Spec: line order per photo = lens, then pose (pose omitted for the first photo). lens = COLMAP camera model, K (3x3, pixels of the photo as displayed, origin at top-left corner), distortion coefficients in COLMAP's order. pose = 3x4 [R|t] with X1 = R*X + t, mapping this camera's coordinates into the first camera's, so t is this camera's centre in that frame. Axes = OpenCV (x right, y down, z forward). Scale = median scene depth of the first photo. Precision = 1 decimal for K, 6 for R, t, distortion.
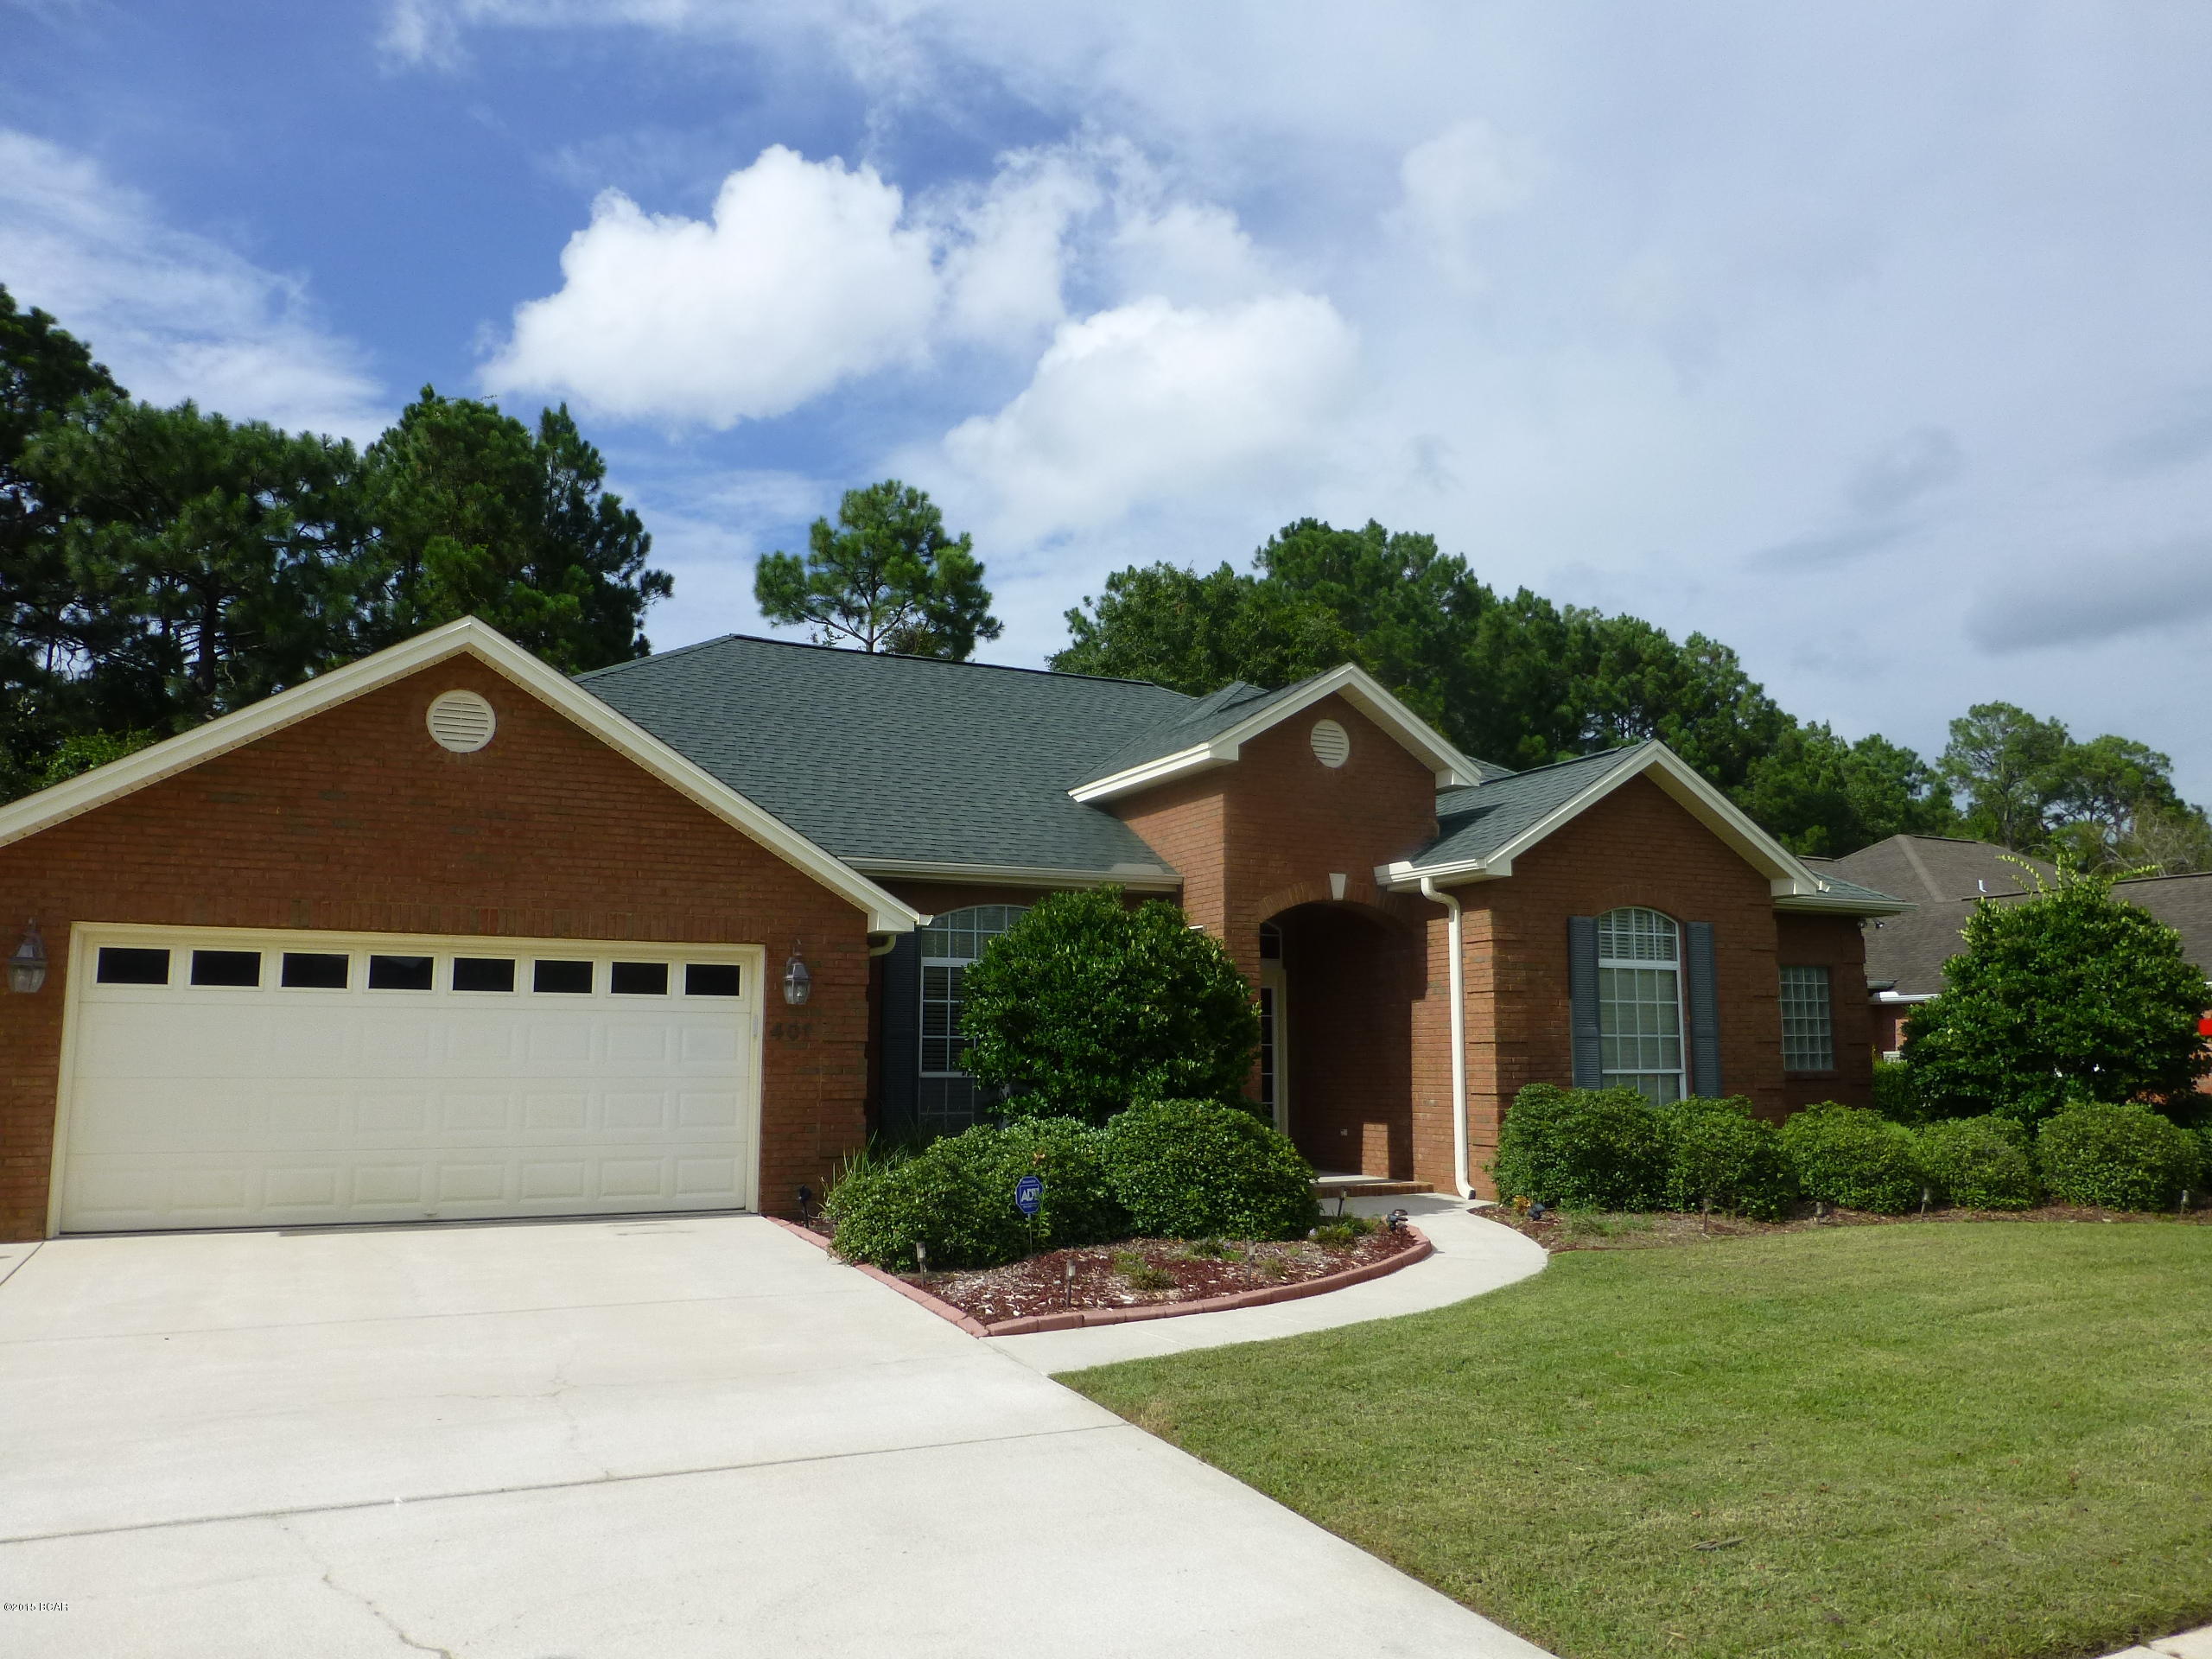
lens RADIAL K [[1685.2, 0, 1106.0], [0, 1685.2, 829.5], [0, 0, 1]] dist [0.029007, -0.033987]
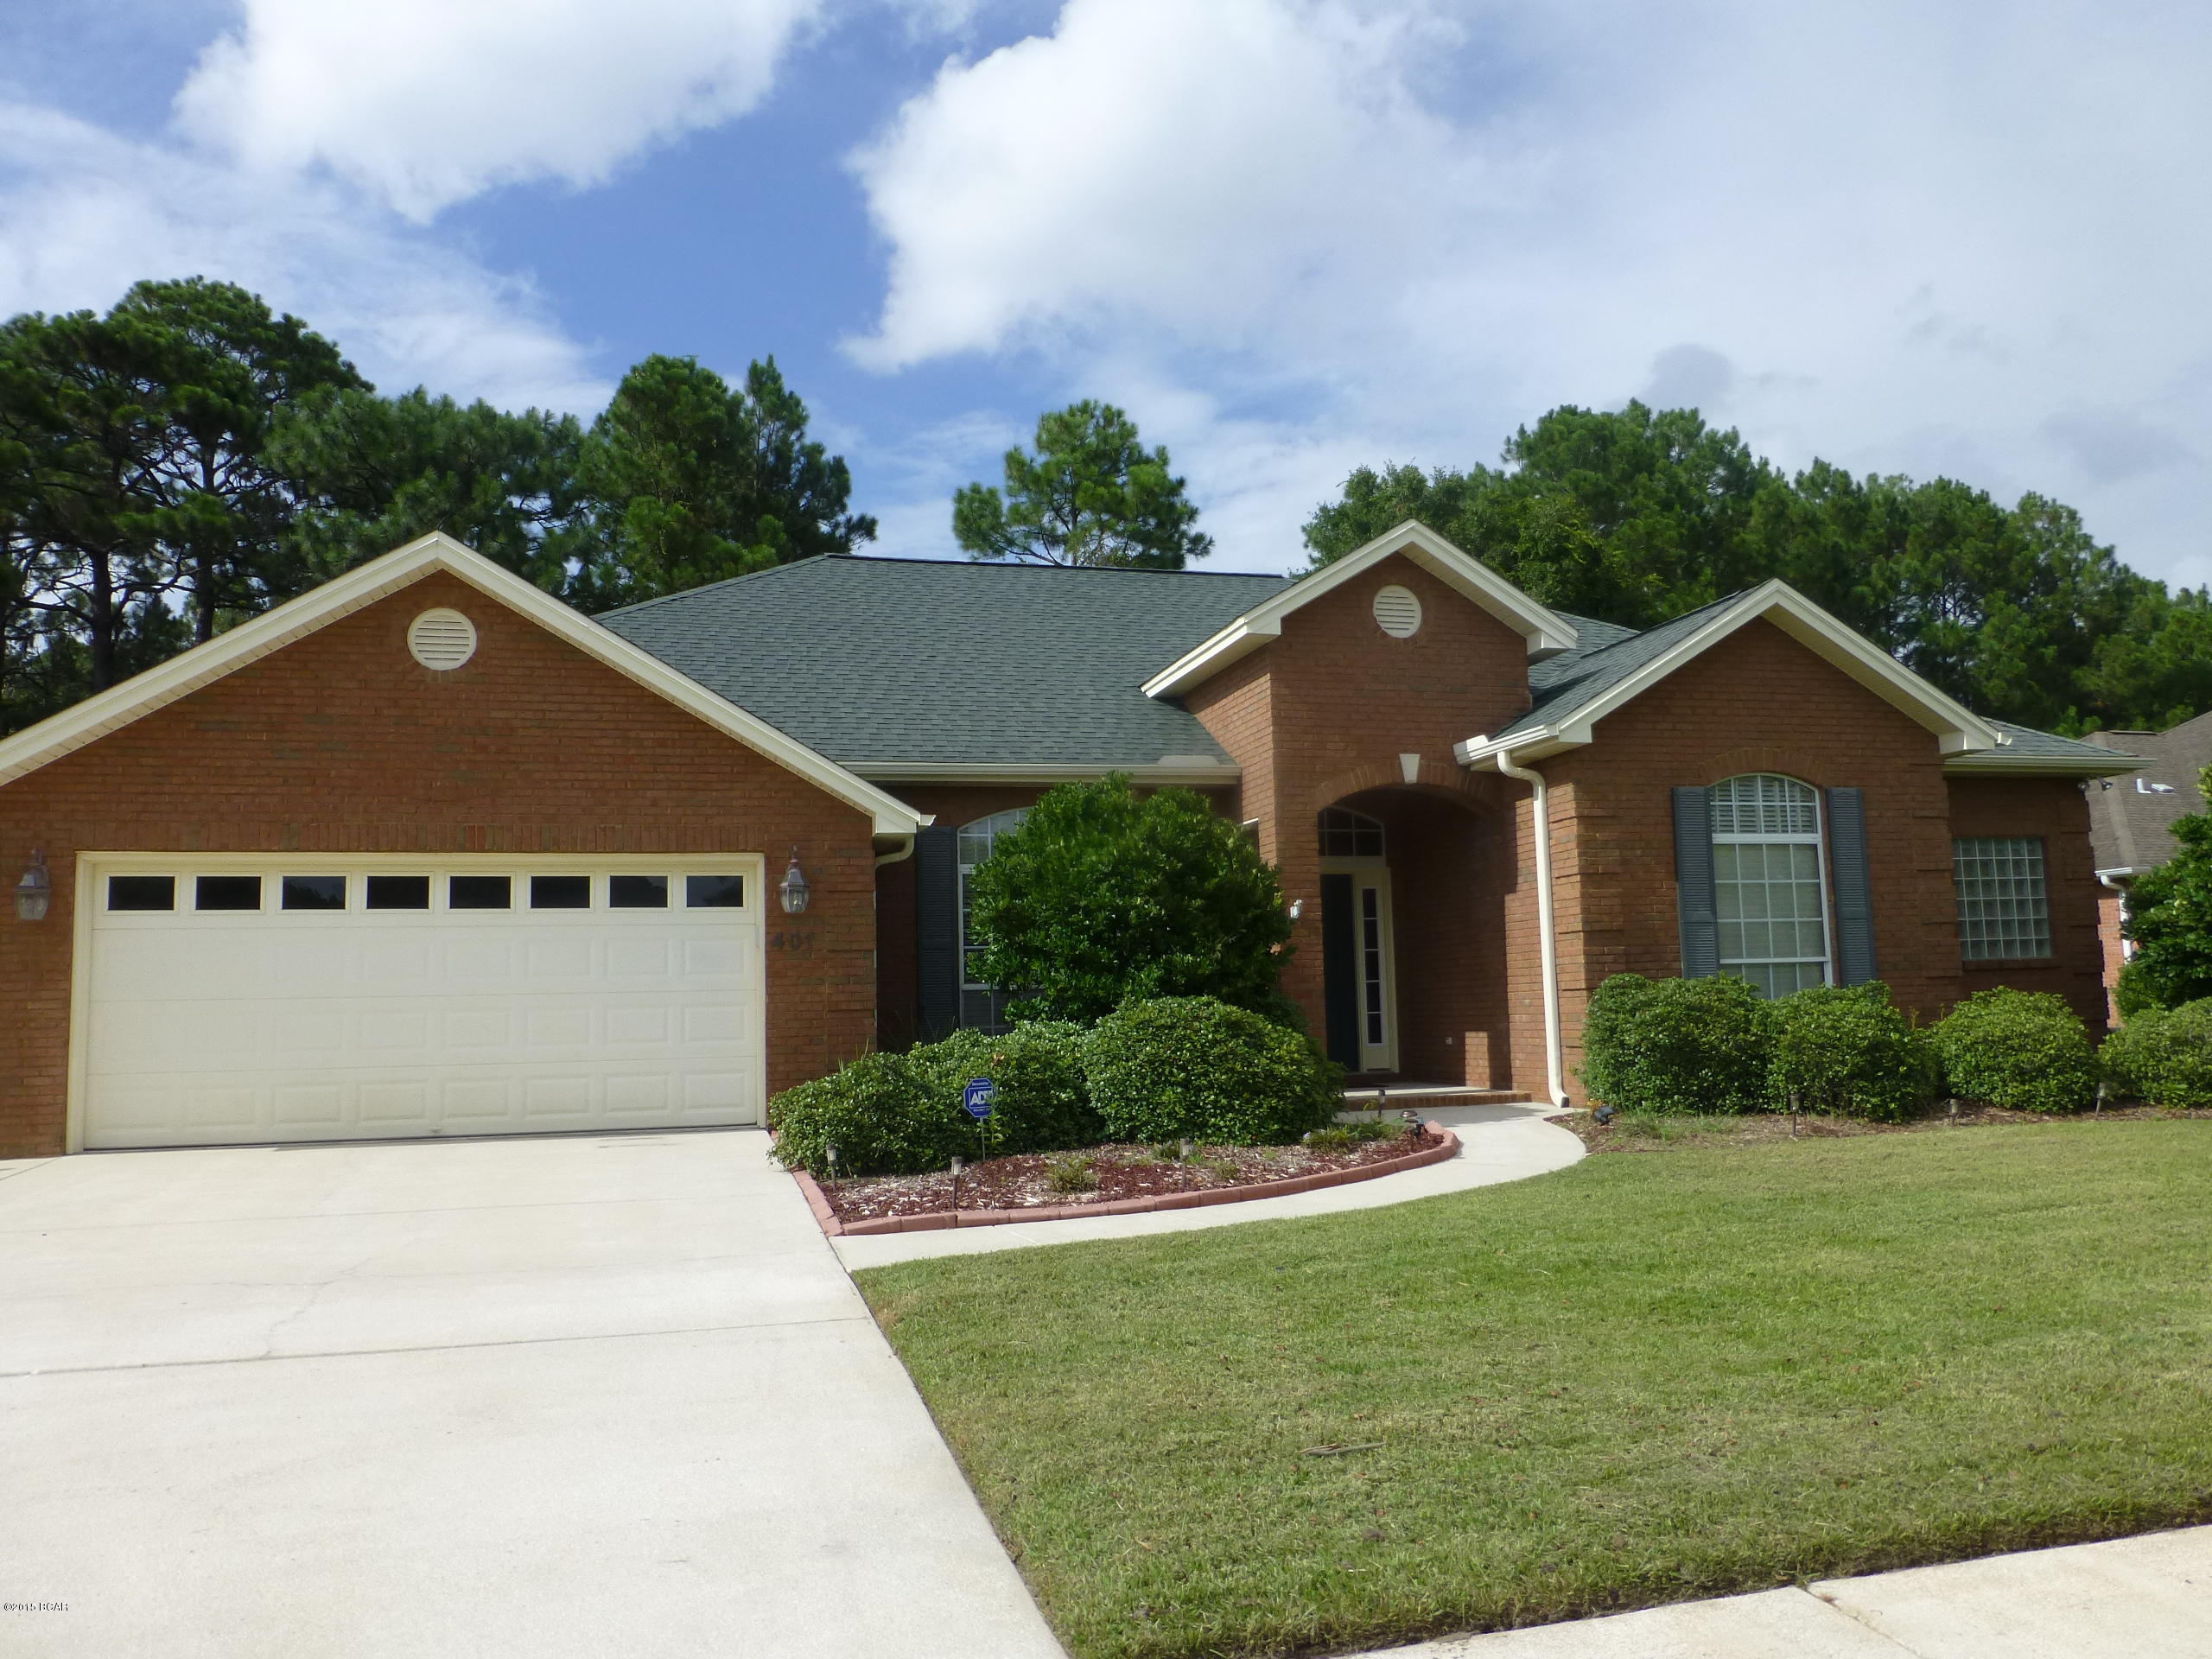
lens RADIAL K [[1726.5, 0, 1106.0], [0, 1726.5, 829.5], [0, 0, 1]] dist [0.009874, -0.000205]
pose [[0.979656, -0.047709, -0.194931, 0.176663], [0.053510, 0.998264, 0.024600, 0.039589], [0.193419, -0.034530, 0.980508, 0.066350]]
